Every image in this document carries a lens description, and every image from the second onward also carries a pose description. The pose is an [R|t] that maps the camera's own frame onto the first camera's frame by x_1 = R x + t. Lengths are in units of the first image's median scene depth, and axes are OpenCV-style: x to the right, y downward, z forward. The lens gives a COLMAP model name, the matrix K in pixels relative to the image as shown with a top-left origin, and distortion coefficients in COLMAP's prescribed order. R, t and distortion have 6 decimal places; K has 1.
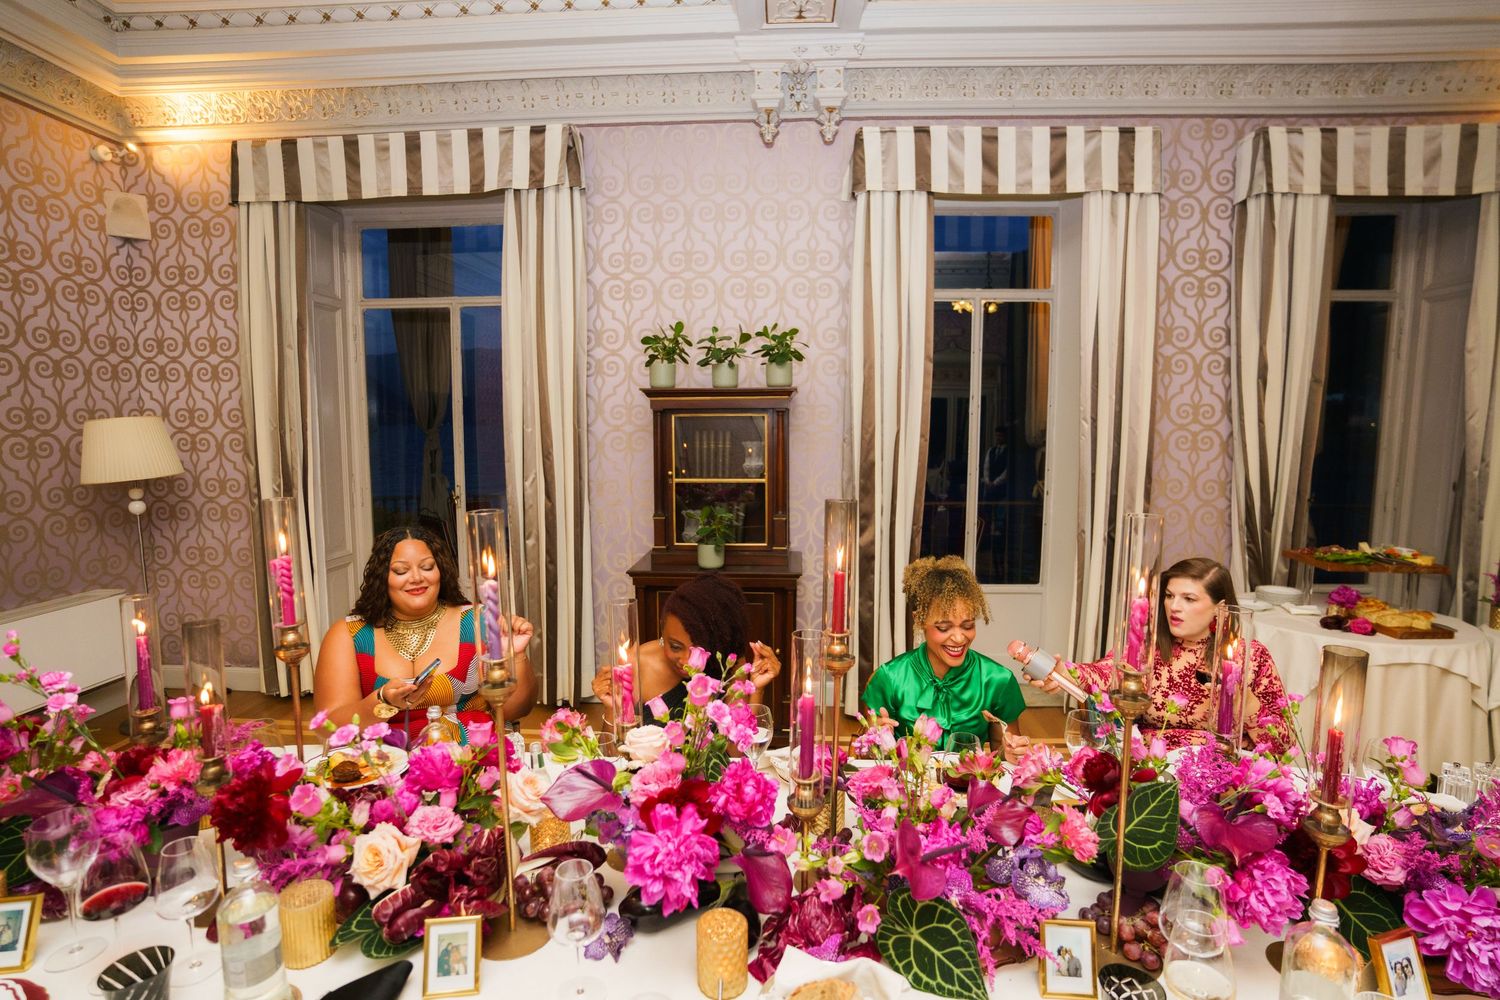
lens RADIAL K [[741.5, 0, 750.0], [0, 741.5, 500.0], [0, 0, 1]] dist [-0.091924, 0.045688]
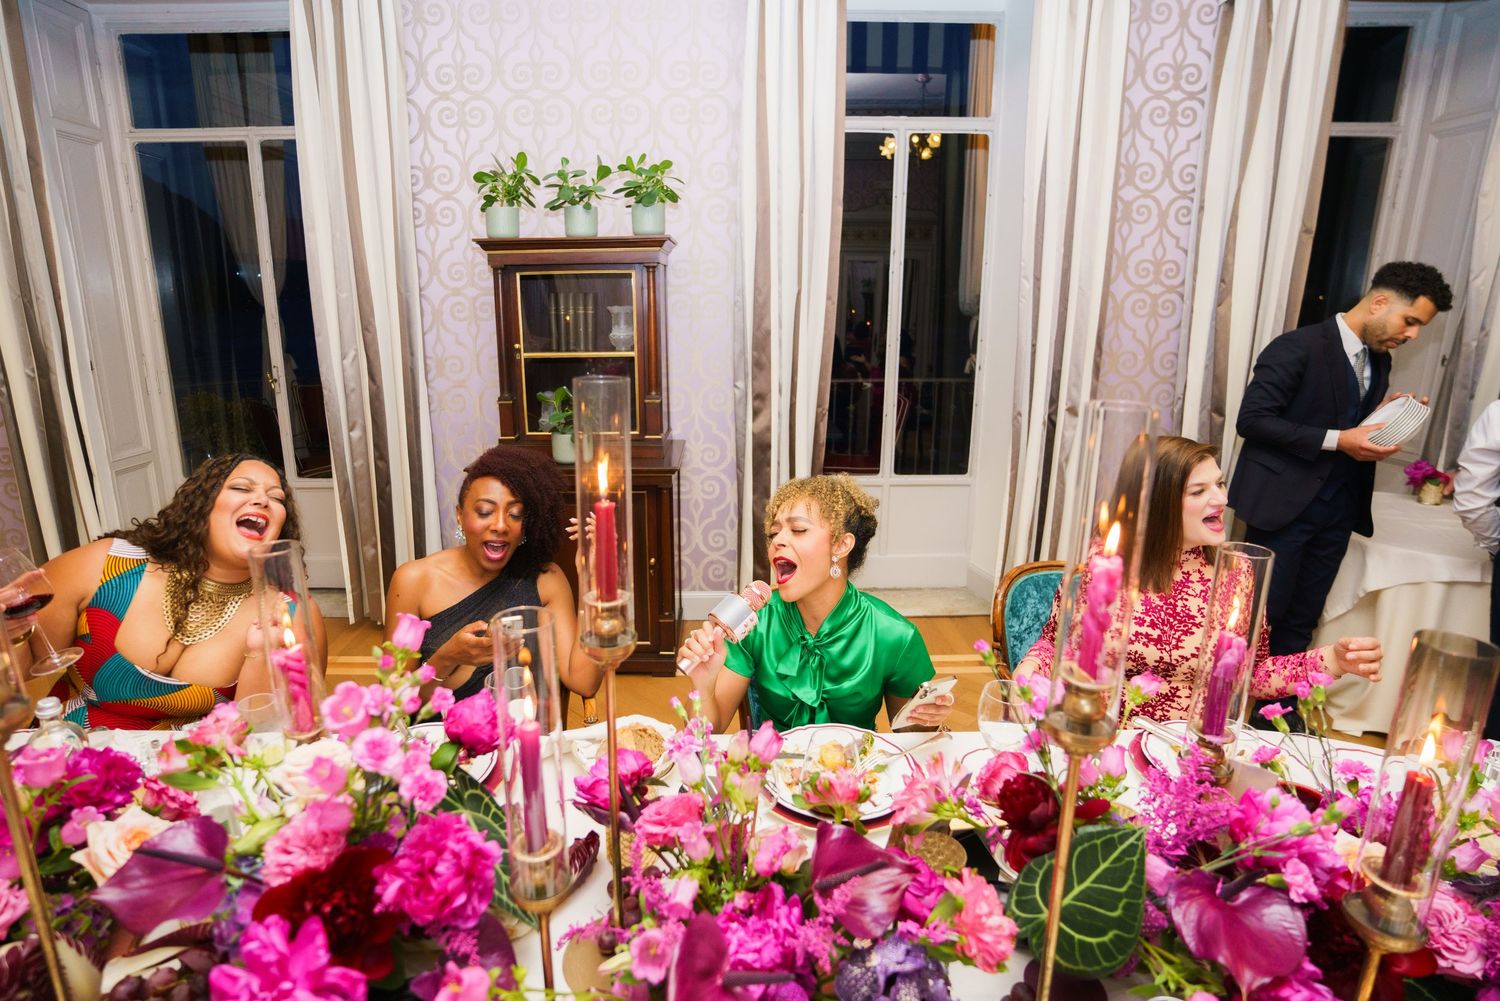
lens RADIAL K [[781.3, 0, 715.7], [0, 781.3, 481.9], [0, 0, 1]] dist [-0.091186, 0.045097]
pose [[0.998569, -0.015427, 0.051207, 0.062653], [0.008507, 0.991118, 0.132710, -0.000074], [-0.052799, -0.132084, 0.989831, 0.132230]]
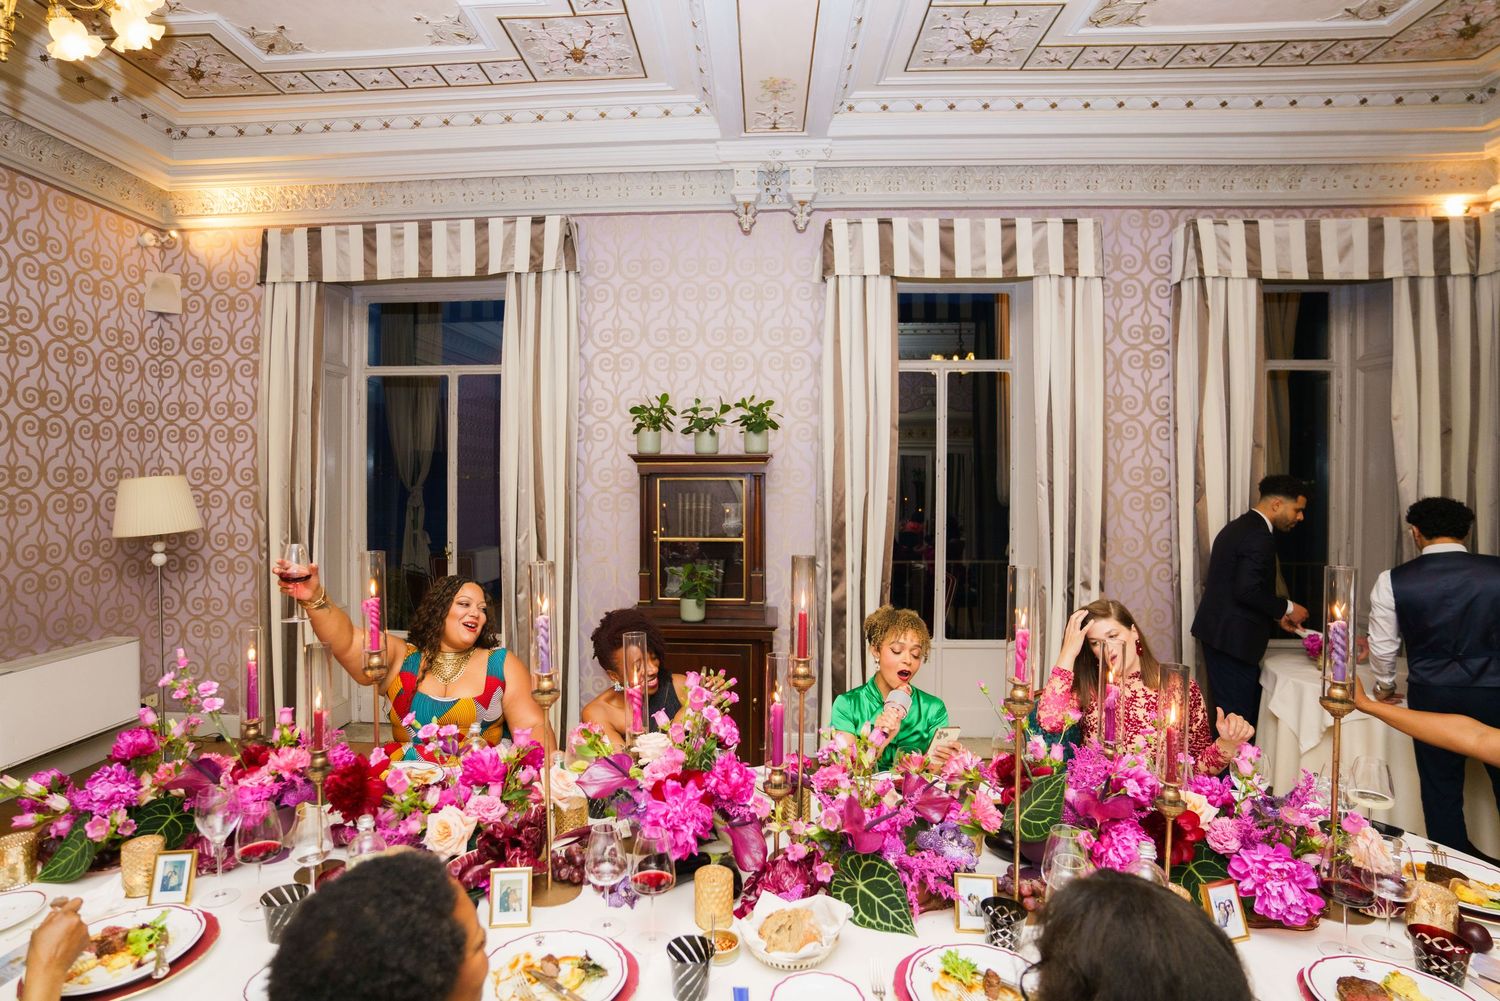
lens RADIAL K [[781.3, 0, 715.7], [0, 781.3, 481.9], [0, 0, 1]] dist [-0.091186, 0.045097]
pose [[0.999924, 0.003065, -0.011935, -0.006034], [-0.004223, 0.995148, -0.098302, 0.002145], [0.011576, 0.098345, 0.995085, -0.134818]]
